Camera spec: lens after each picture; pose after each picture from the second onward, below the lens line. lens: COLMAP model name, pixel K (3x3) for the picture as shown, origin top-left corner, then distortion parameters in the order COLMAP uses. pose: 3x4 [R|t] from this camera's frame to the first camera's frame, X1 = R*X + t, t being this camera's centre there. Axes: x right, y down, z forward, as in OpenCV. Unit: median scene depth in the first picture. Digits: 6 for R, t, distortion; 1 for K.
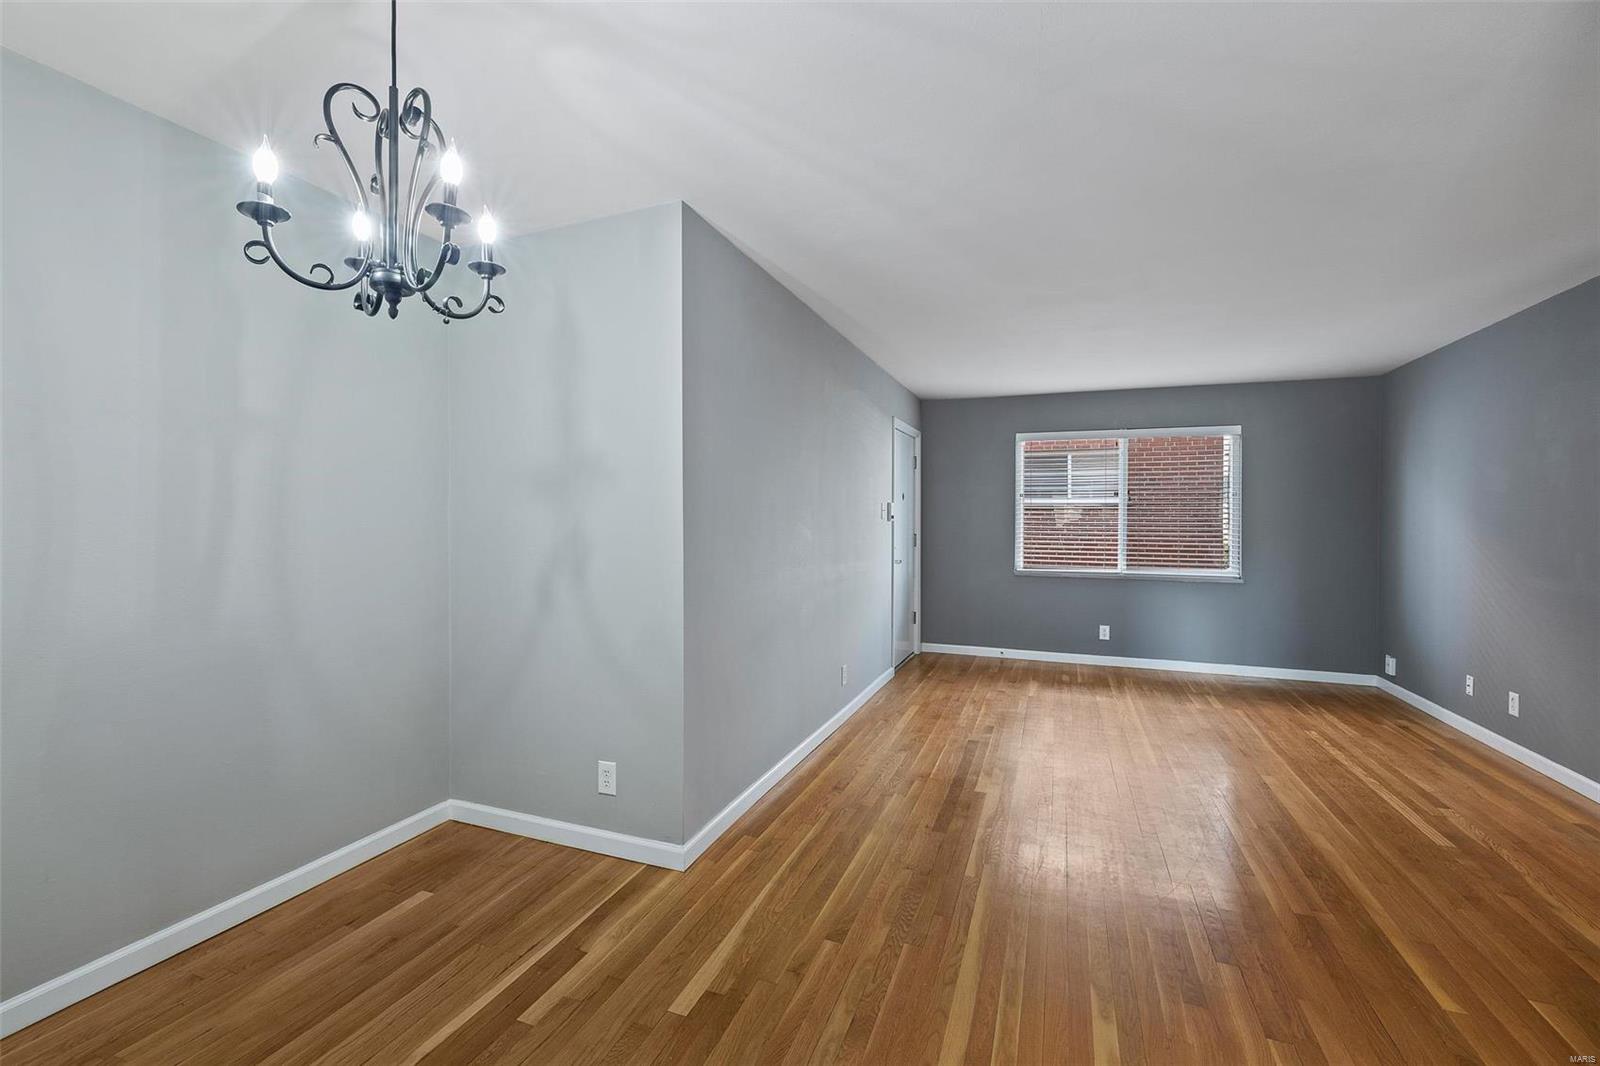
lens RADIAL K [[678.3, 0, 800.0], [0, 678.3, 533.0], [0, 0, 1]] dist [-0.000376, -0.000590]
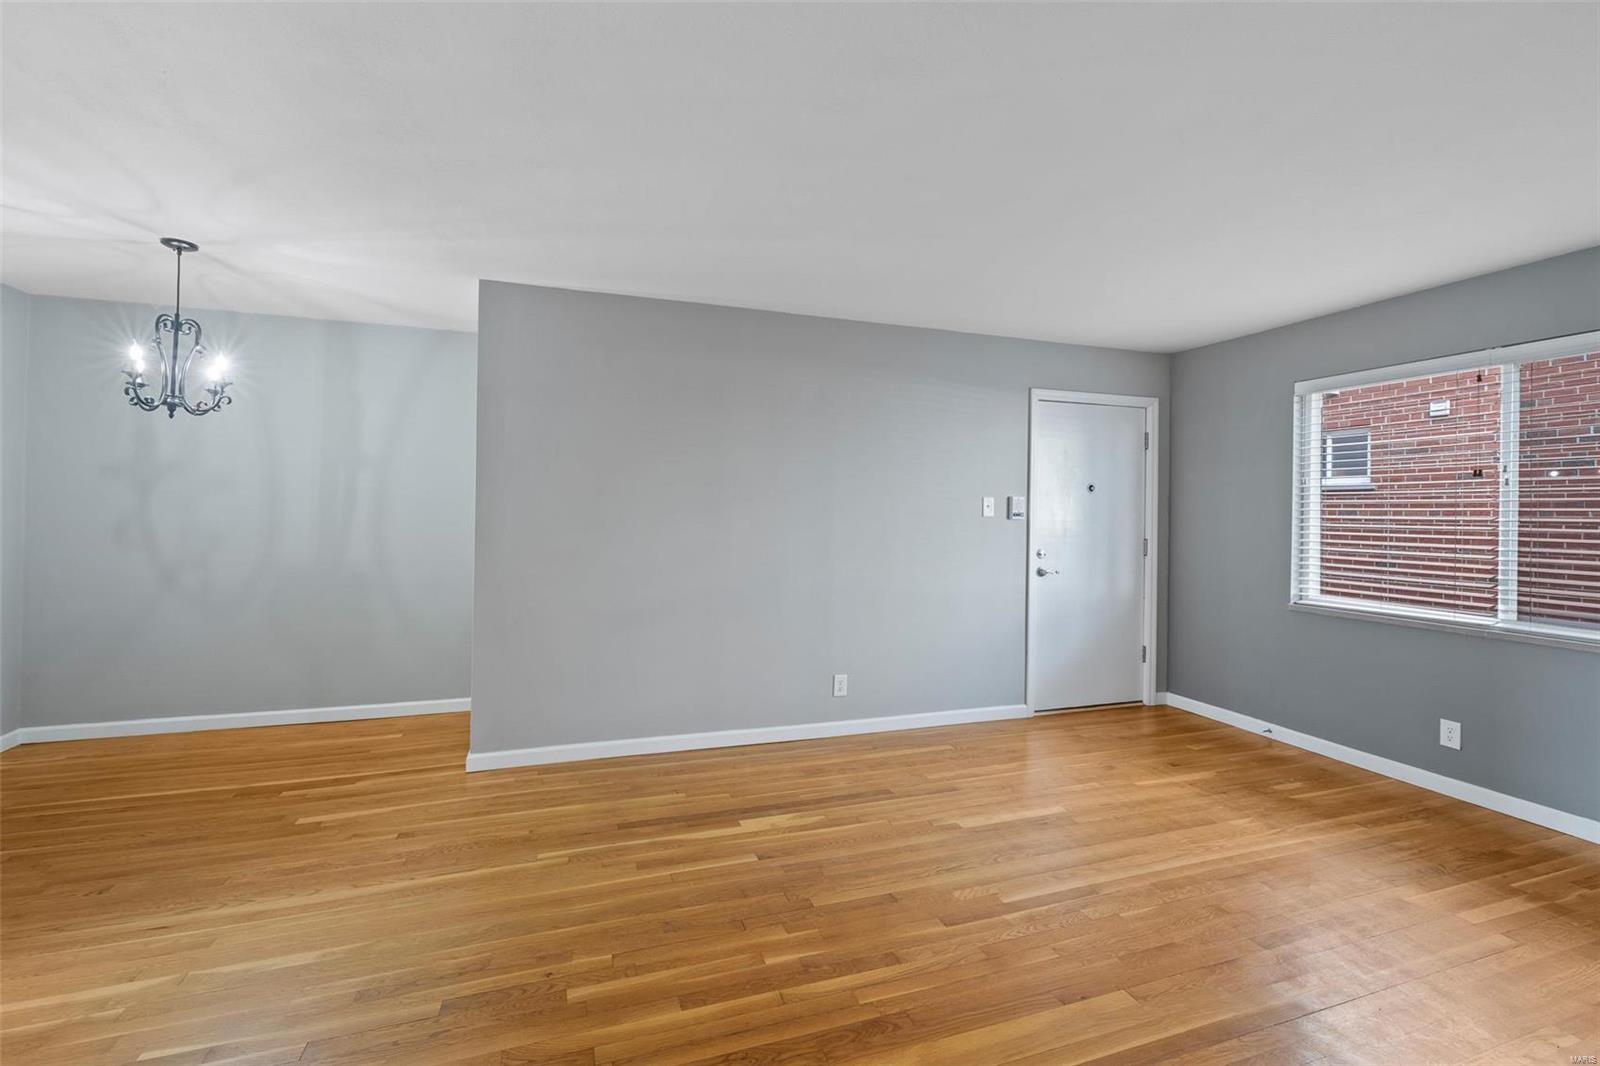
lens RADIAL K [[699.9, 0, 800.3], [0, 699.9, 509.3], [0, 0, 1]] dist [-0.000013, -0.000161]
pose [[0.636820, 0.002085, -0.771010, 1.413214], [-0.025447, 0.999508, -0.018316, -0.017628], [0.770593, 0.031284, 0.636560, 0.648272]]
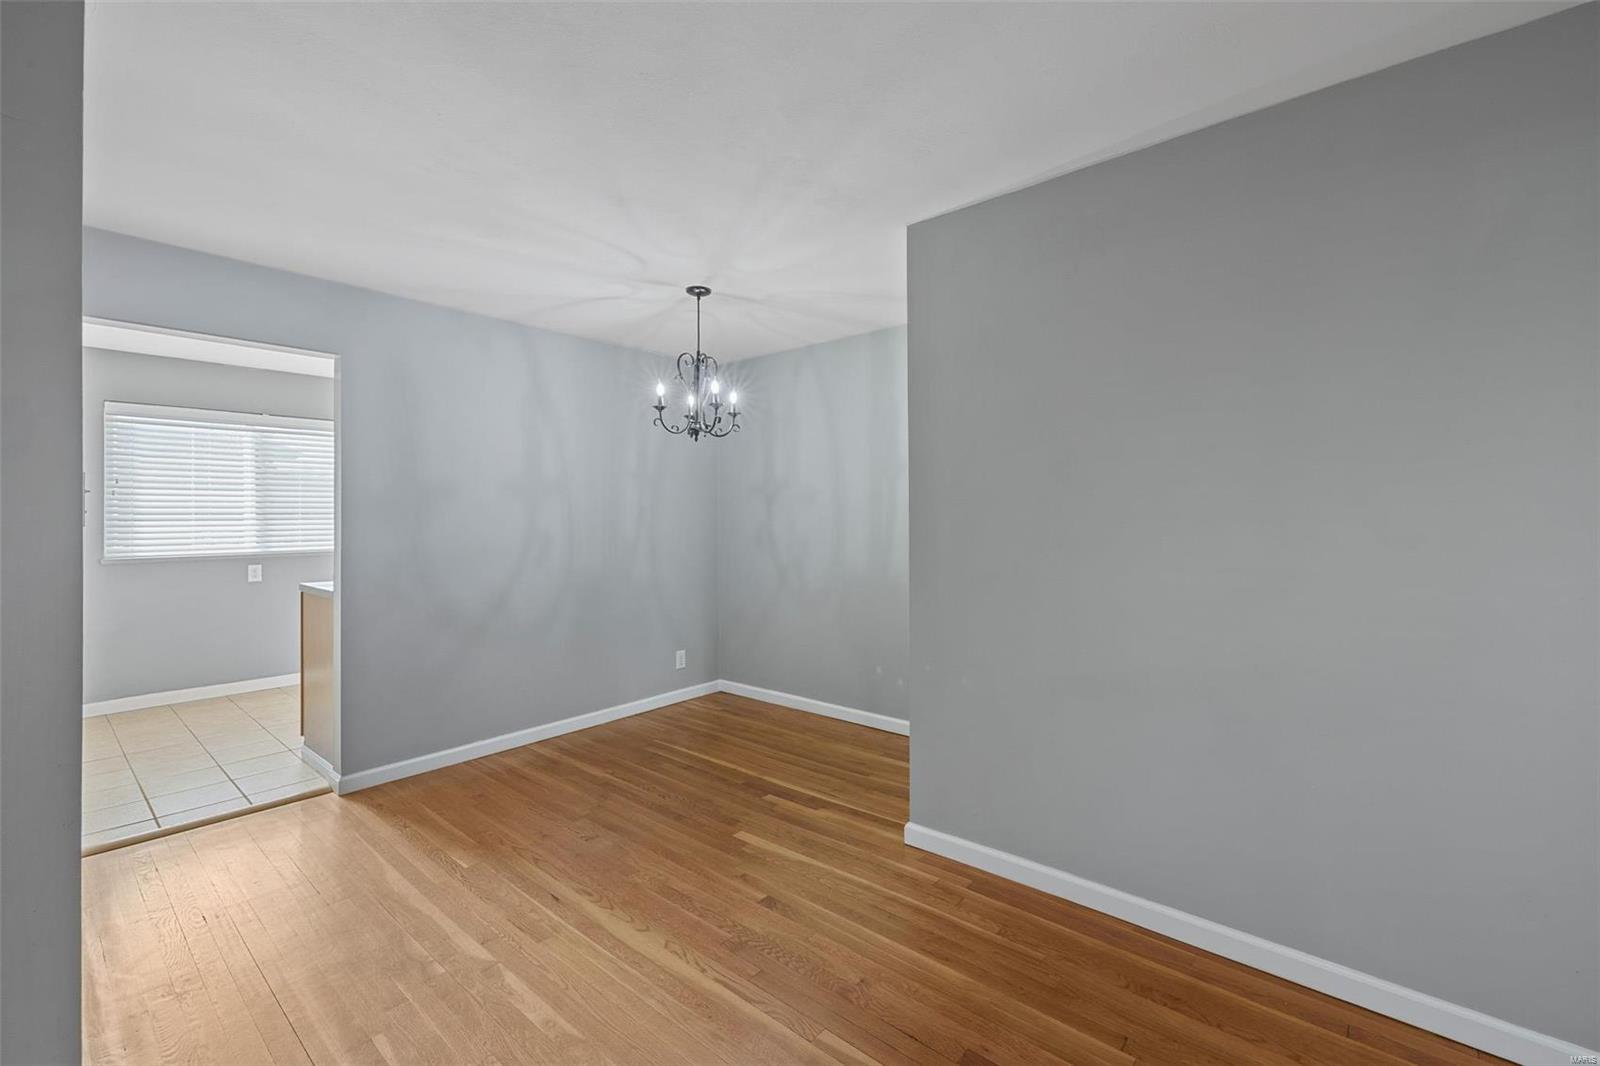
lens RADIAL K [[677.9, 0, 798.5], [0, 677.9, 511.9], [0, 0, 1]] dist [-0.001493, -0.000234]
pose [[-0.338415, -0.008565, -0.940958, 0.967153], [-0.013142, 0.999904, -0.004376, -0.024400], [0.940905, 0.010885, -0.338495, 1.277993]]
